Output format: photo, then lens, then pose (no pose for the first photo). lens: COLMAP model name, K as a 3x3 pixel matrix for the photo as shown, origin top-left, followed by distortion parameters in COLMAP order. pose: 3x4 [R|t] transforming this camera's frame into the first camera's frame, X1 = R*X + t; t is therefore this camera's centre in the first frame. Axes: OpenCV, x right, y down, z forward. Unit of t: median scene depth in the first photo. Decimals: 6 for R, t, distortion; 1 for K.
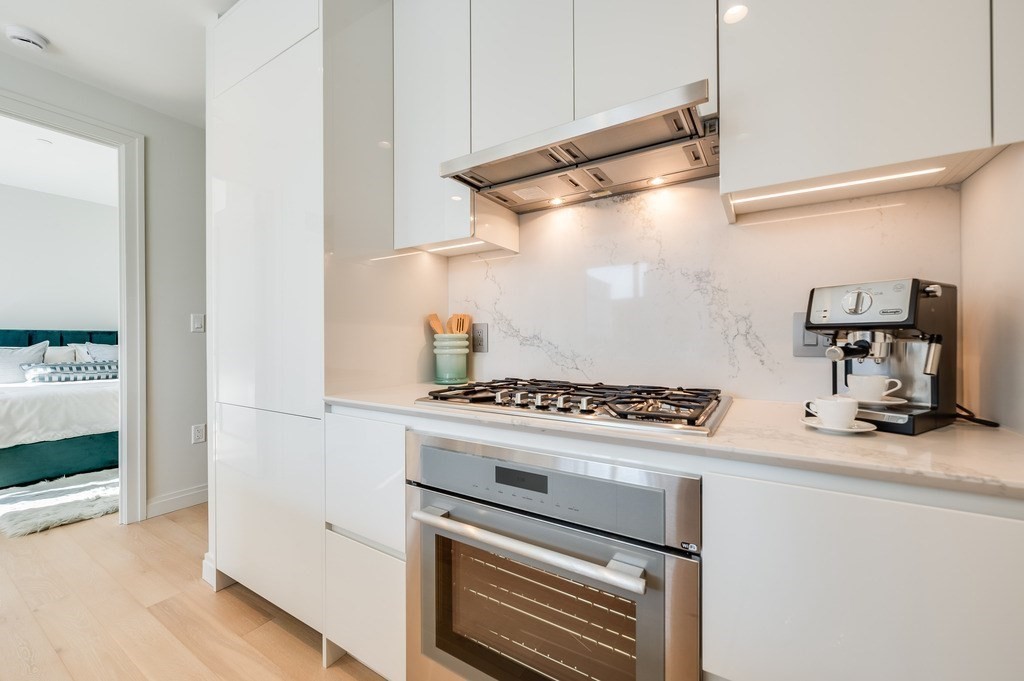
lens RADIAL K [[405.2, 0, 512.0], [0, 405.2, 340.5], [0, 0, 1]] dist [0.000129, -0.000109]
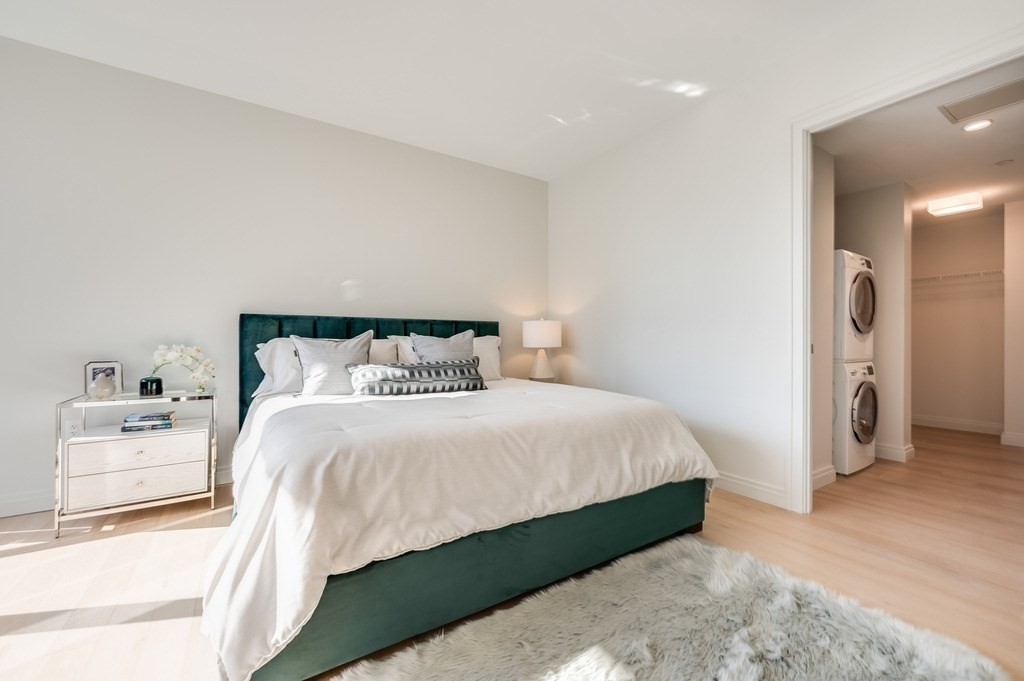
lens RADIAL K [[411.3, 0, 506.8], [0, 411.3, 345.2], [0, 0, 1]] dist [0.000445, -0.000076]
pose [[0.902704, 0.005308, -0.430230, -0.704851], [-0.004488, 0.999986, 0.002921, 0.024401], [0.430239, -0.000706, 0.902715, 0.523784]]
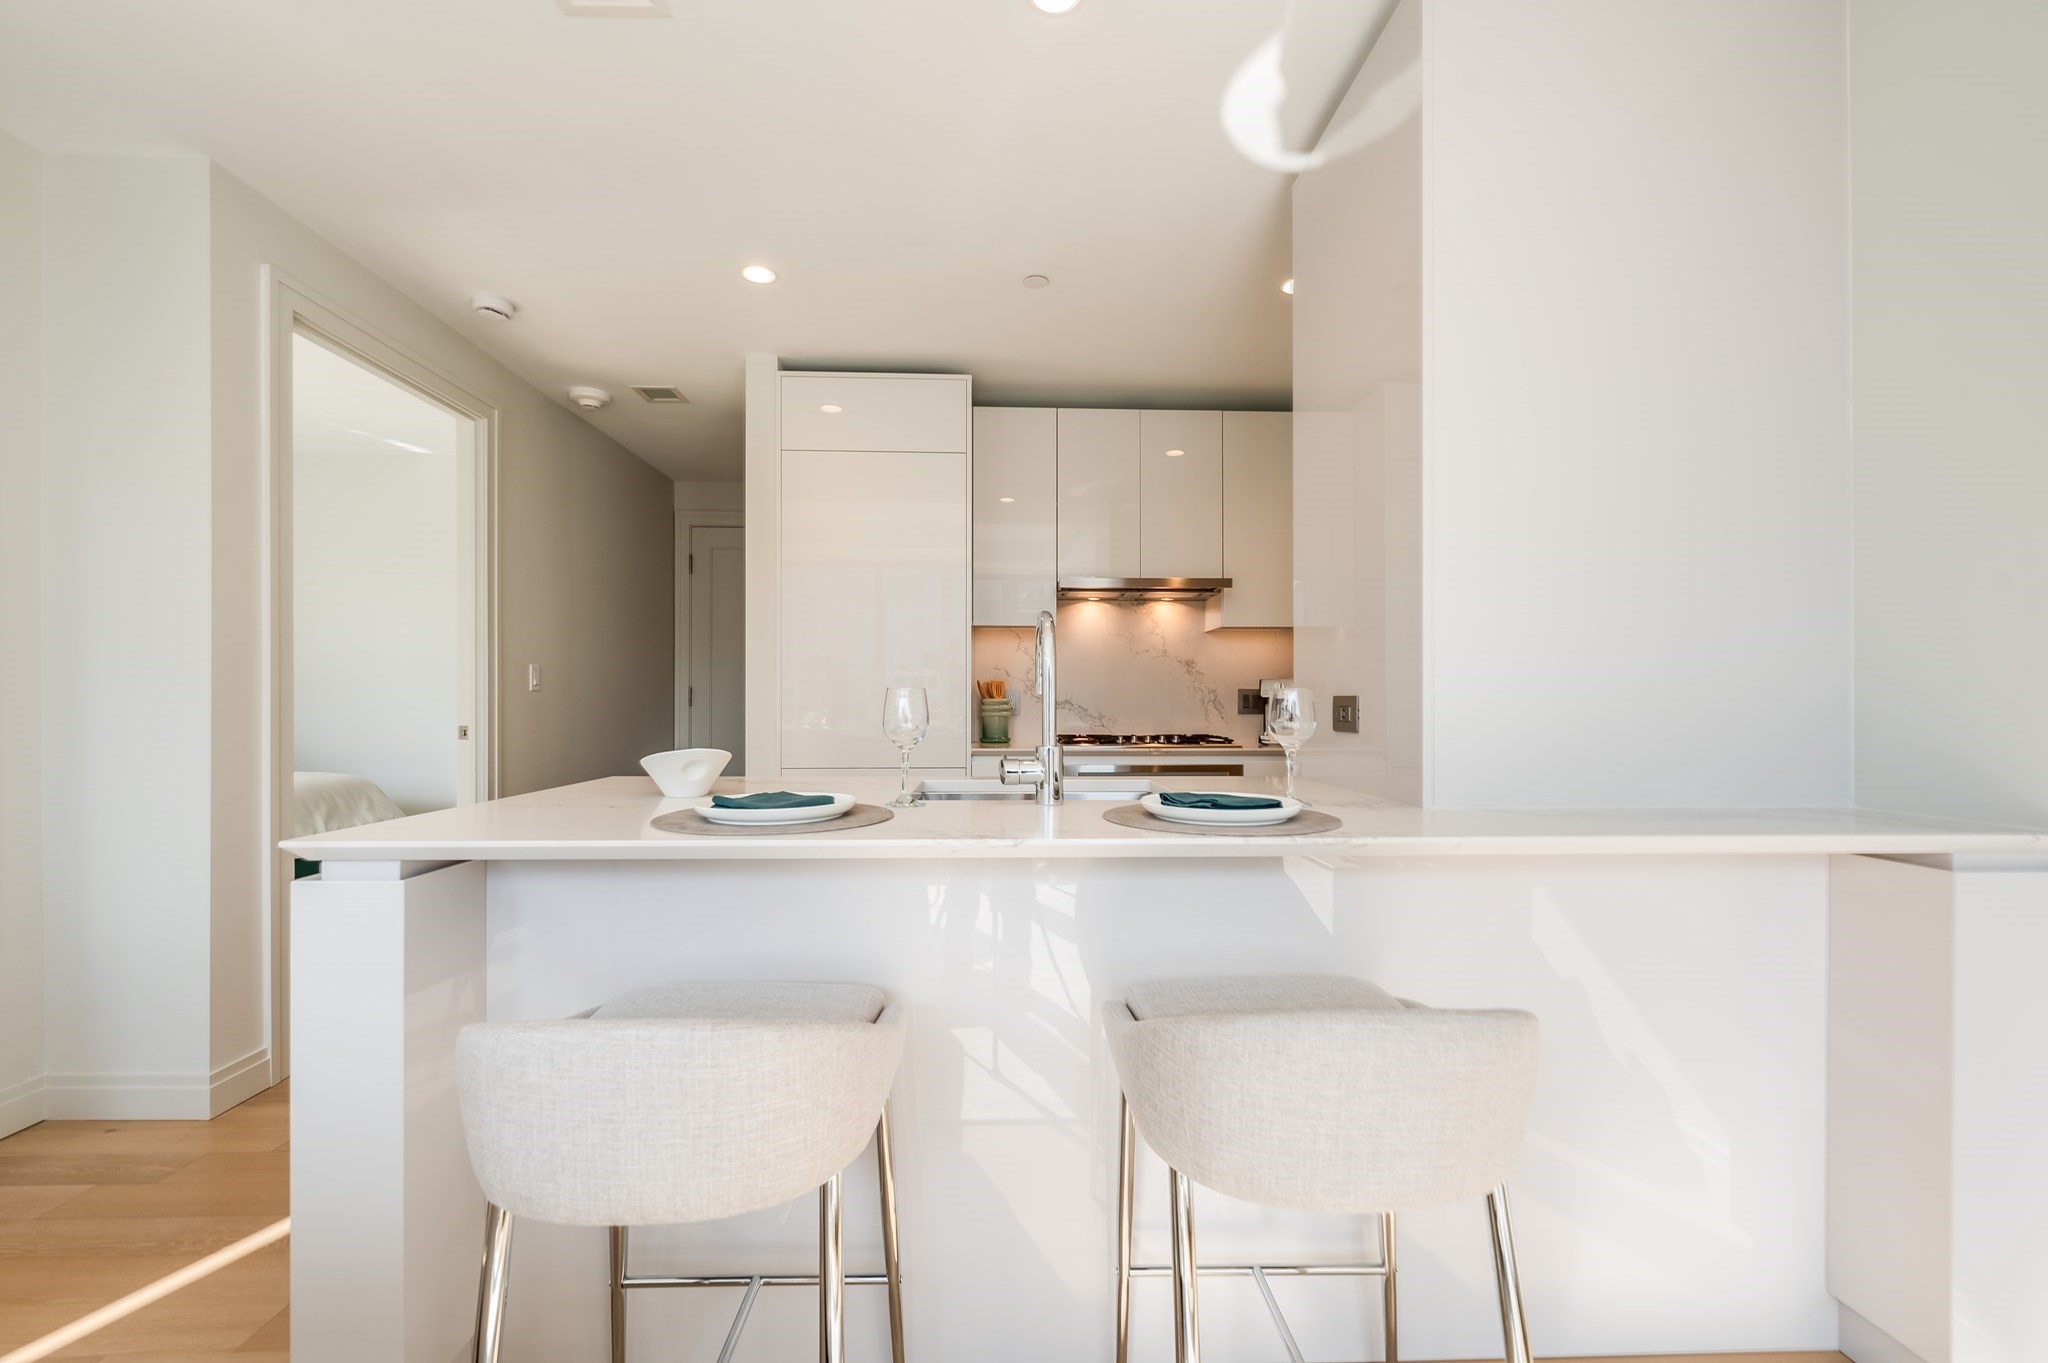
lens RADIAL K [[819.8, 0, 1026.8], [0, 819.8, 701.5], [0, 0, 1]] dist [-0.001762, -0.000270]
pose [[0.830215, 0.006137, 0.557409, -0.611298], [-0.001851, 0.999964, -0.008253, 0.004653], [-0.557440, 0.005820, 0.830197, -0.426615]]
